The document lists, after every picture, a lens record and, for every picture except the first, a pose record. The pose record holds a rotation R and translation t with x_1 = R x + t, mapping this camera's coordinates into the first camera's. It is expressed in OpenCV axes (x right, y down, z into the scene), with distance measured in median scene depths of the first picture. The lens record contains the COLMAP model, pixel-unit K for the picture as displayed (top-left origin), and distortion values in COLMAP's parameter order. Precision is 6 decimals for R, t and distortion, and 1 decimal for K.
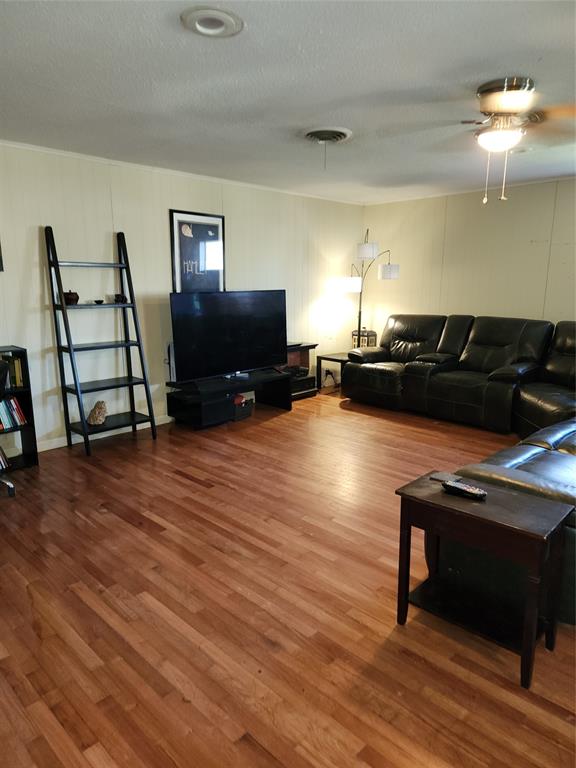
lens RADIAL K [[508.5, 0, 289.5], [0, 508.5, 383.7], [0, 0, 1]] dist [0.037502, -0.001717]
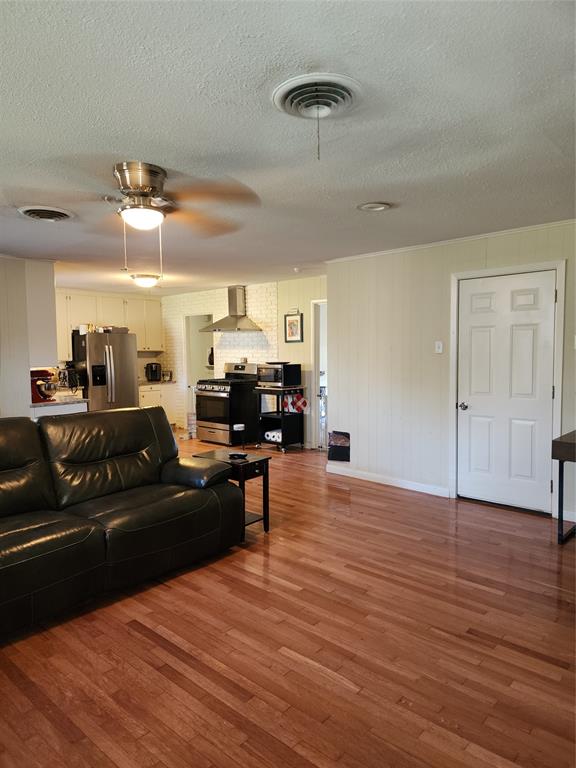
lens RADIAL K [[508.5, 0, 287.5], [0, 508.5, 382.4], [0, 0, 1]] dist [0.037502, -0.001717]
pose [[-0.998832, 0.001322, -0.048310, 0.181818], [-0.011364, 0.965173, 0.261367, -0.423313], [0.046973, 0.261611, -0.964030, 2.093438]]
